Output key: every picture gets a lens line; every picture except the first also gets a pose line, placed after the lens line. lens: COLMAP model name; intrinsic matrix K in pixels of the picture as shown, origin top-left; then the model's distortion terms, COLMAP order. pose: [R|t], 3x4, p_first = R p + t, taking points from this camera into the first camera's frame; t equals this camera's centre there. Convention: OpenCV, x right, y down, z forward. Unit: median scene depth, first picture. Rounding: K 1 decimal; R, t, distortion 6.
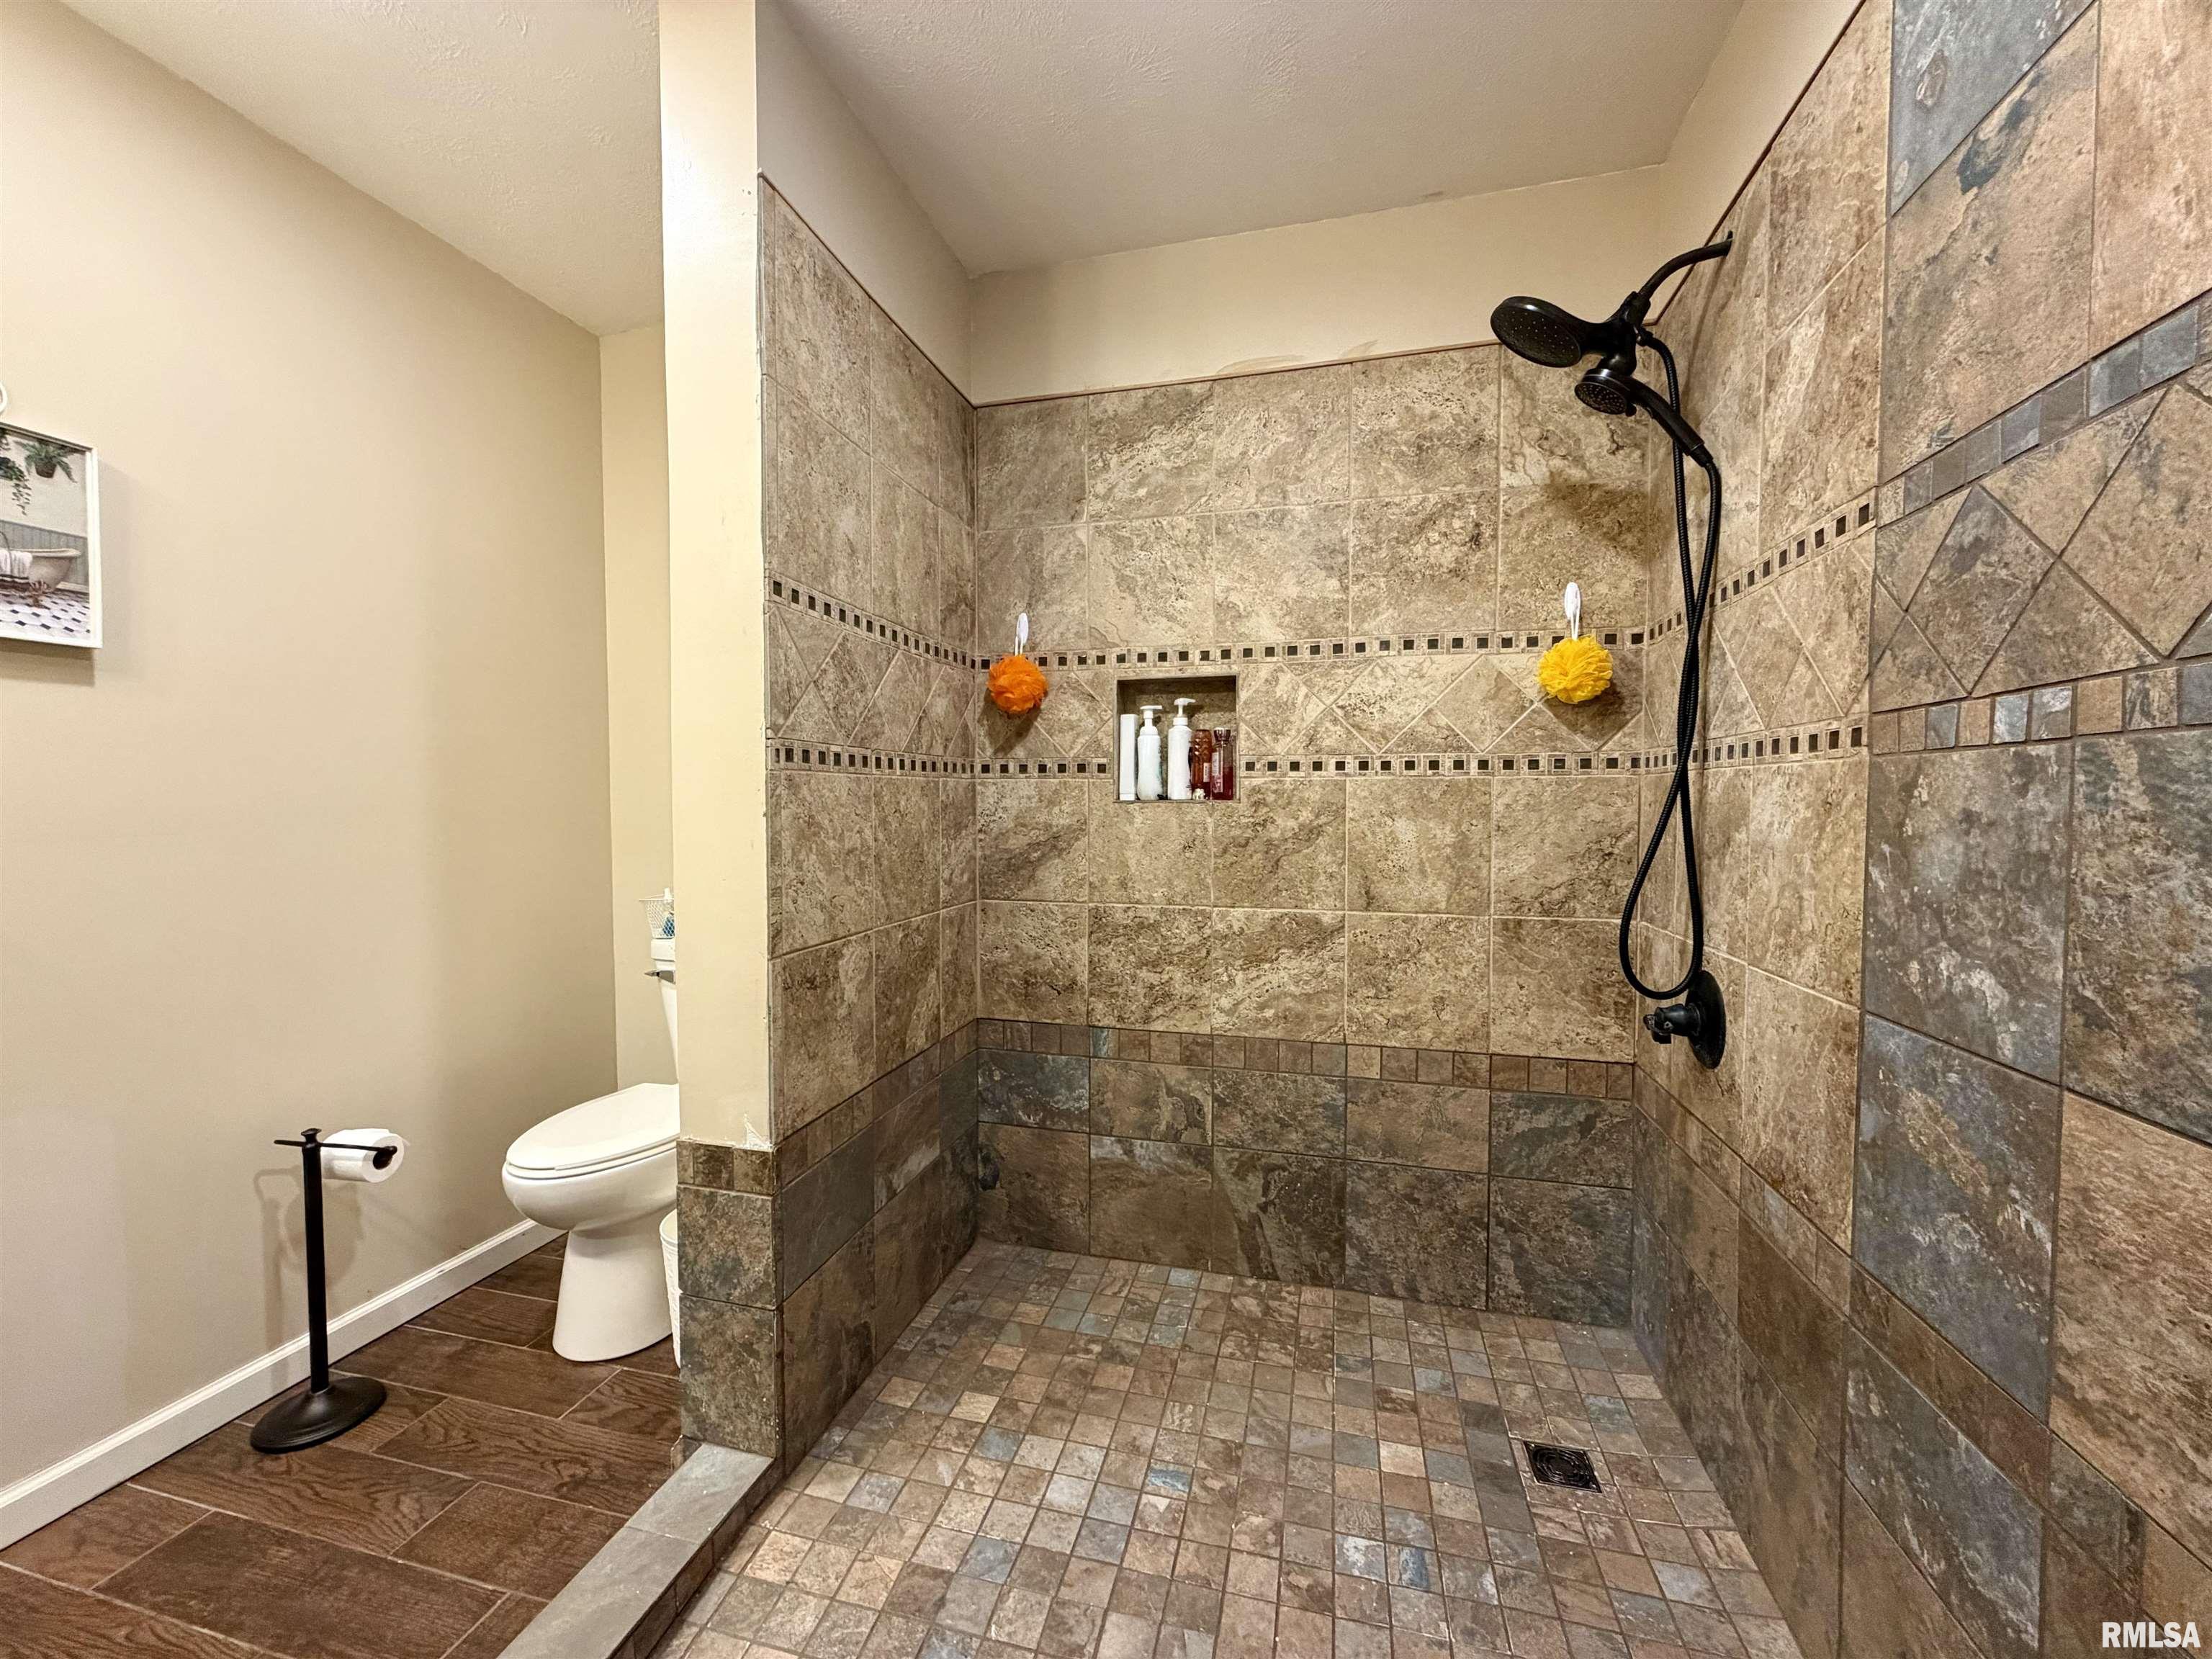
lens RADIAL K [[878.5, 0, 1099.8], [0, 878.5, 836.2], [0, 0, 1]] dist [-0.000802, 0.000267]
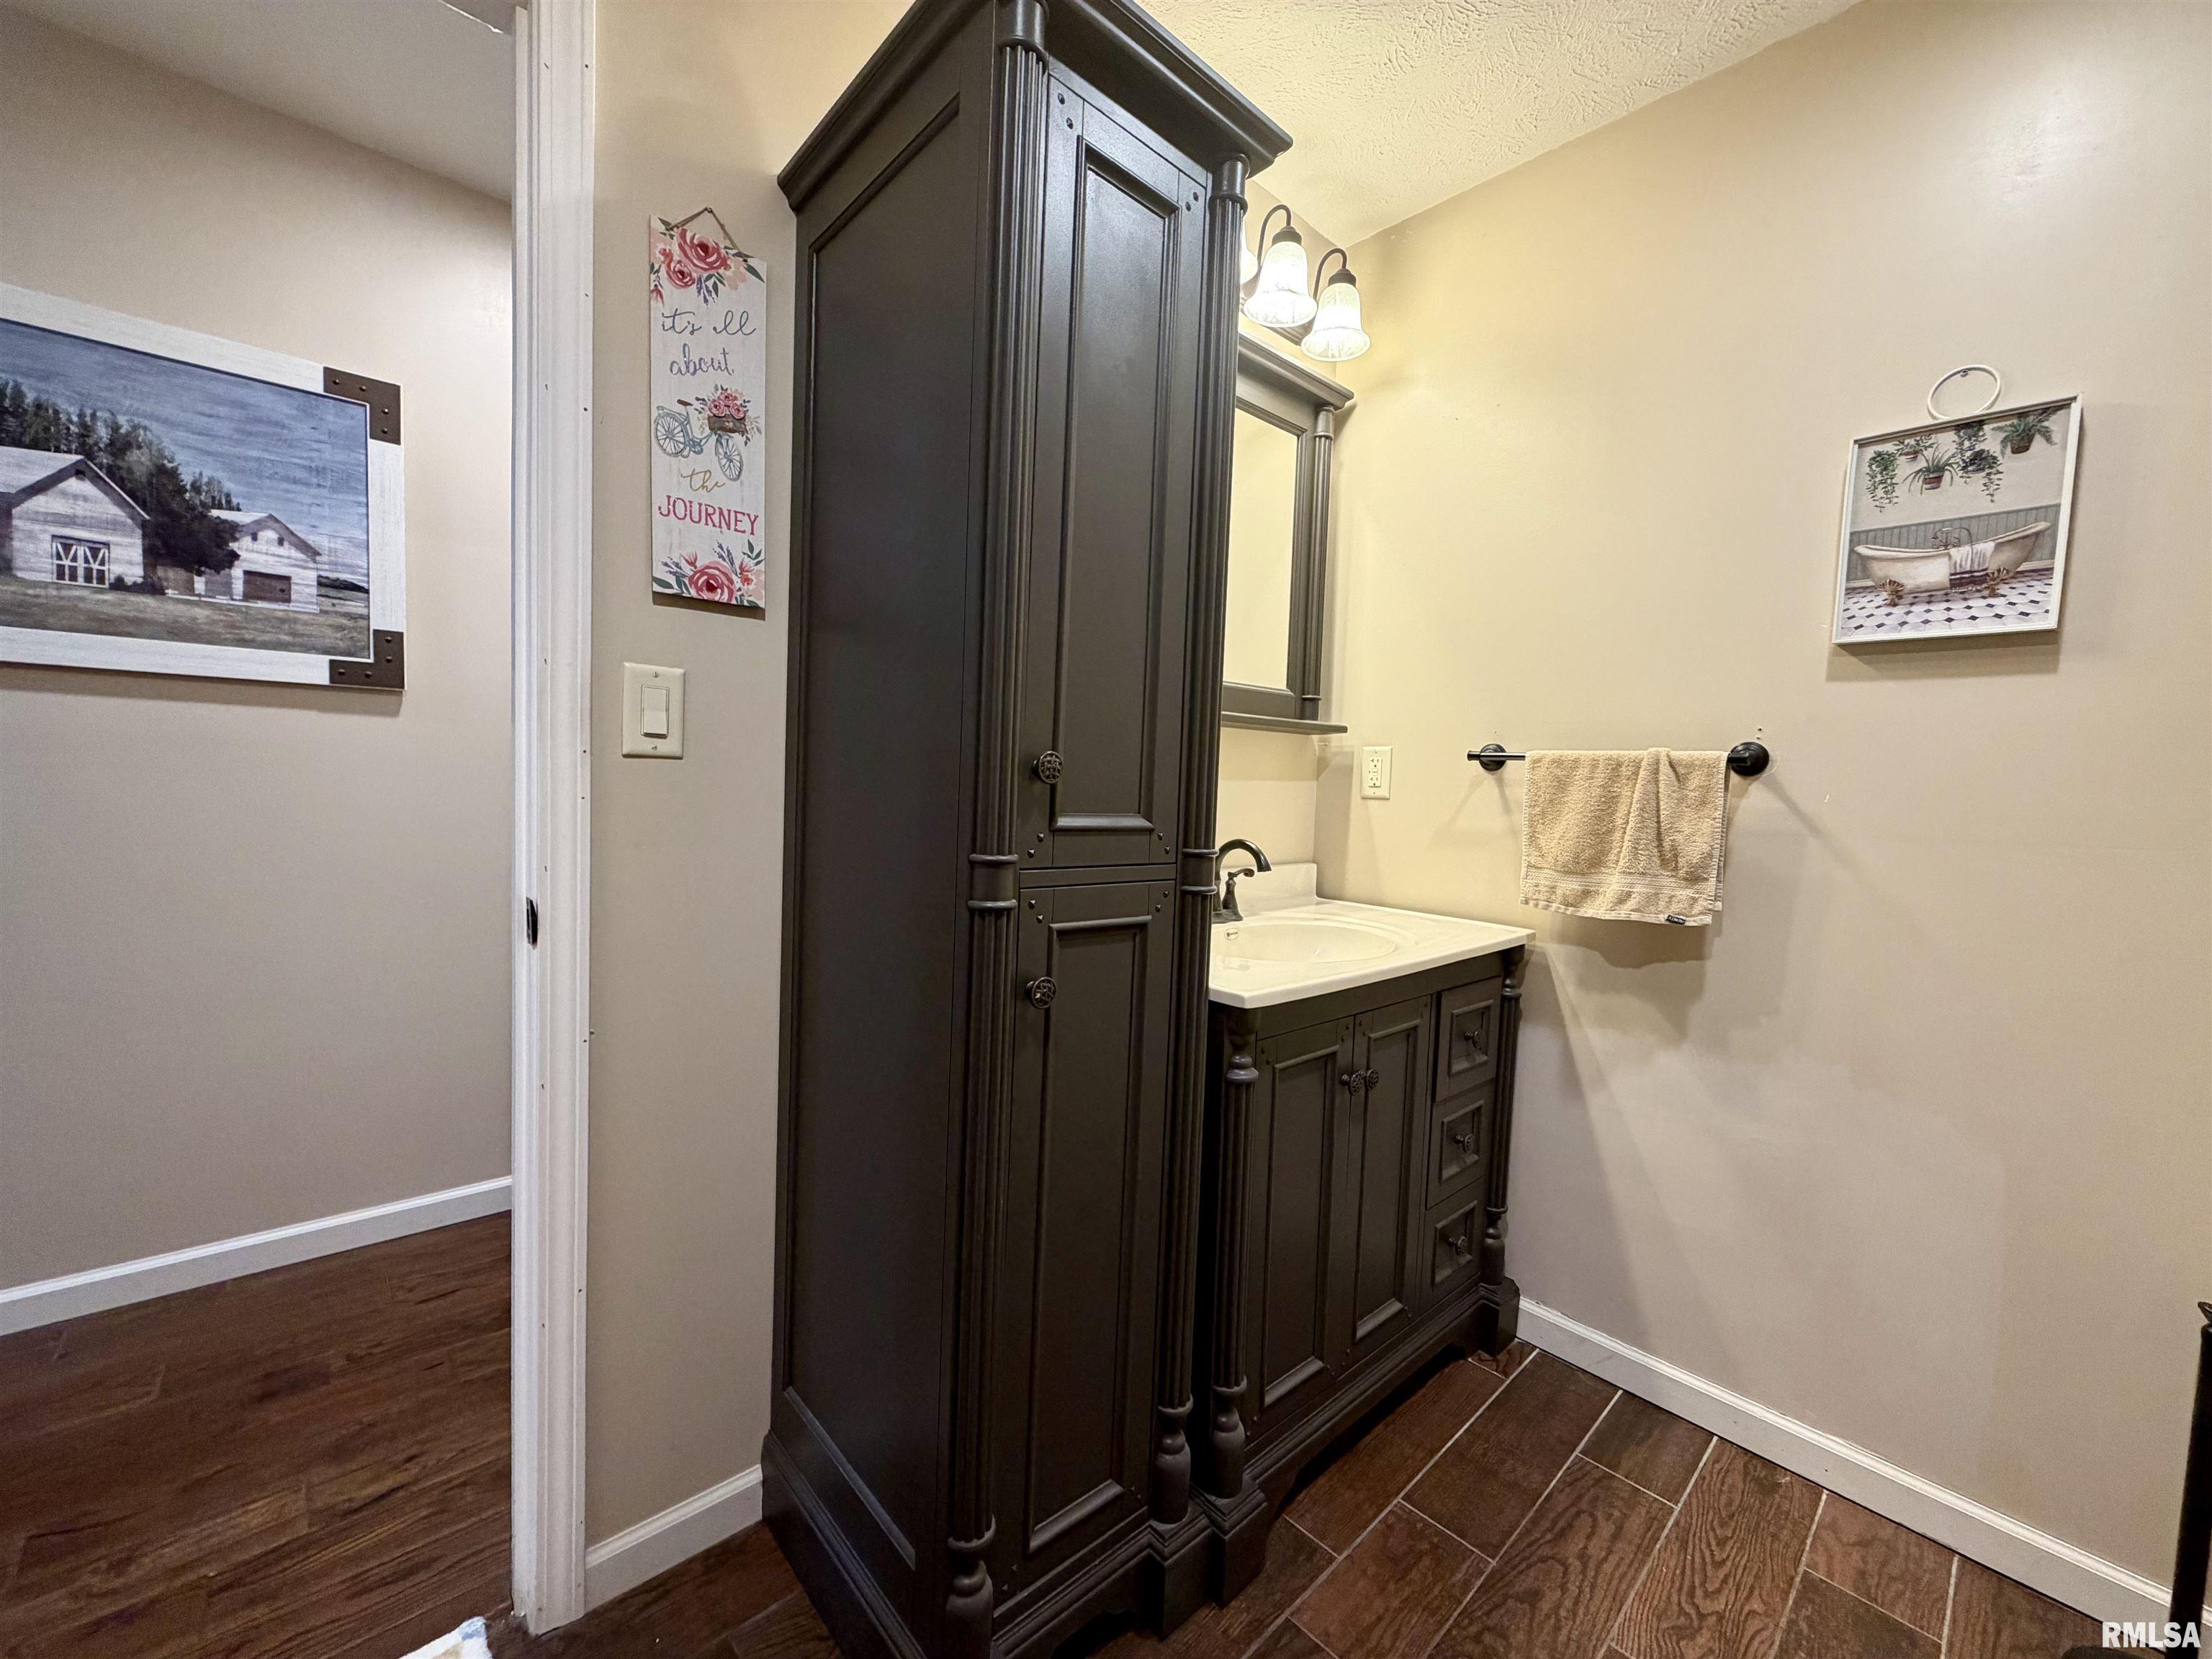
lens RADIAL K [[878.5, 0, 1105.3], [0, 878.5, 830.4], [0, 0, 1]] dist [-0.000802, 0.000267]
pose [[-0.541684, 0.028527, -0.840098, 0.182840], [-0.064735, 0.995040, 0.075528, -0.031014], [0.838086, 0.095296, -0.537150, 1.157478]]
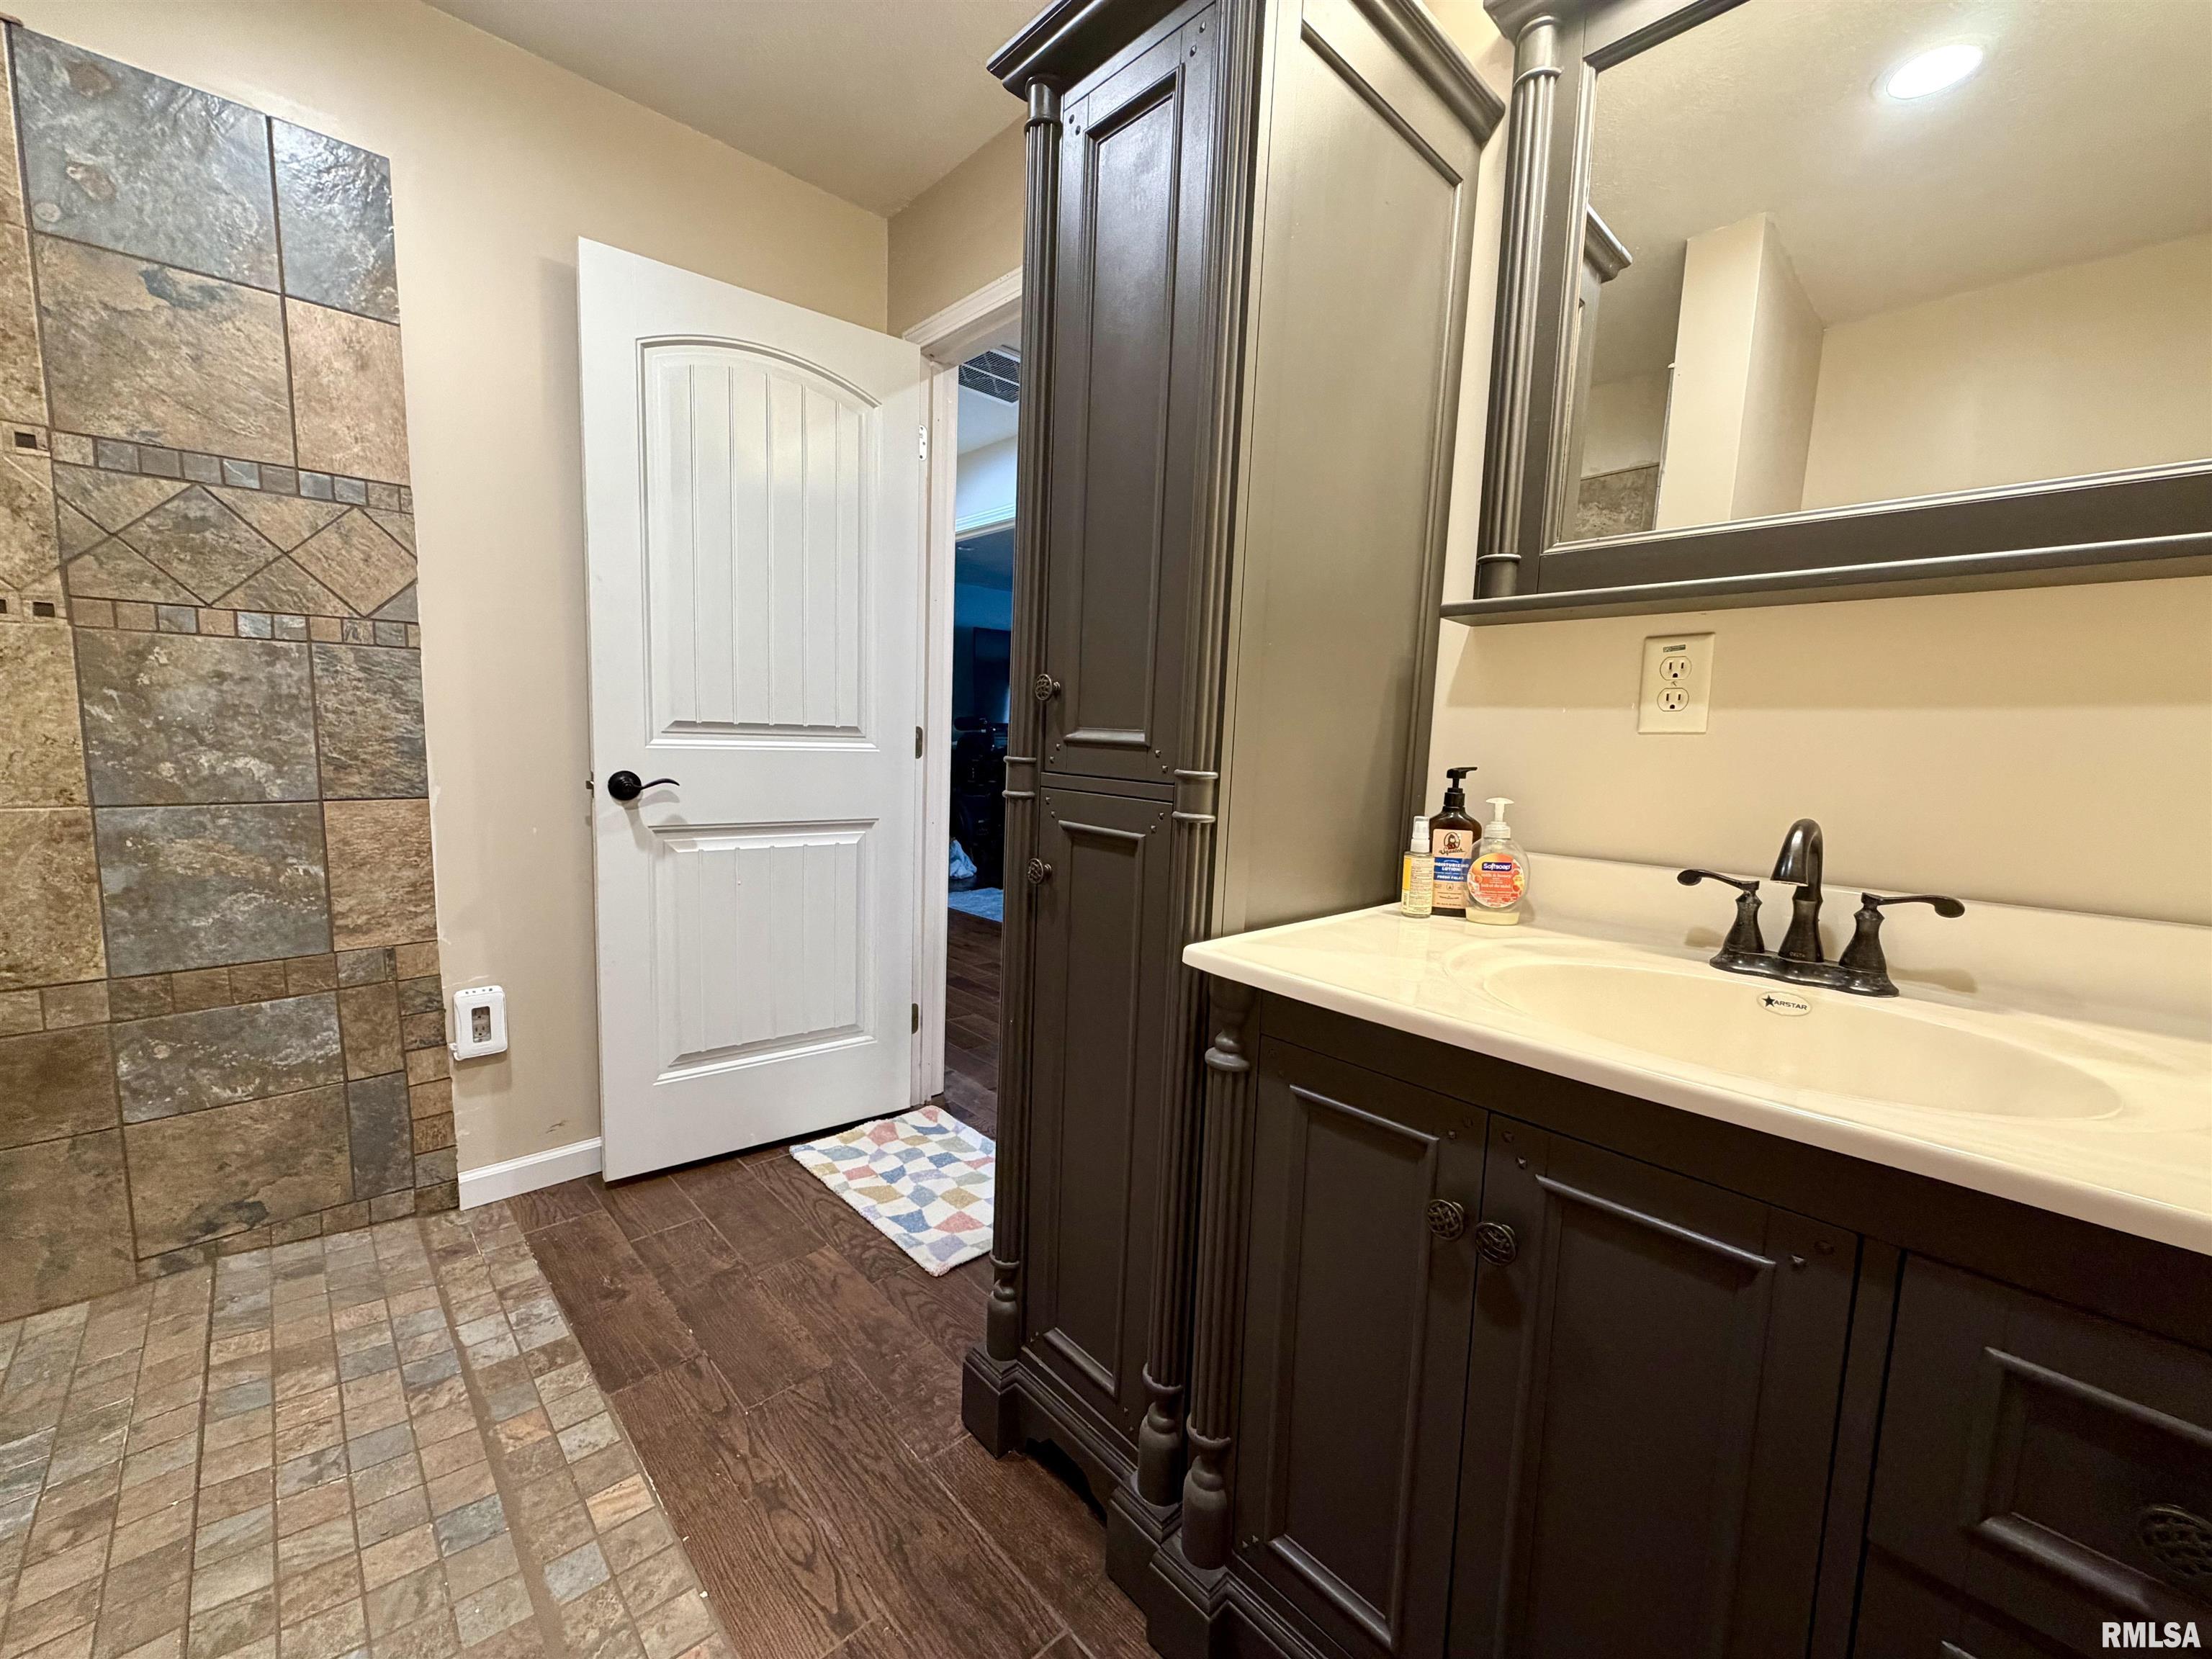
lens RADIAL K [[878.5, 0, 1108.9], [0, 878.5, 818.7], [0, 0, 1]] dist [-0.000802, 0.000267]
pose [[-0.854225, -0.087635, 0.512465, -1.543660], [-0.015177, 0.989475, 0.143907, -0.017169], [-0.519682, 0.115151, -0.846564, 1.626753]]
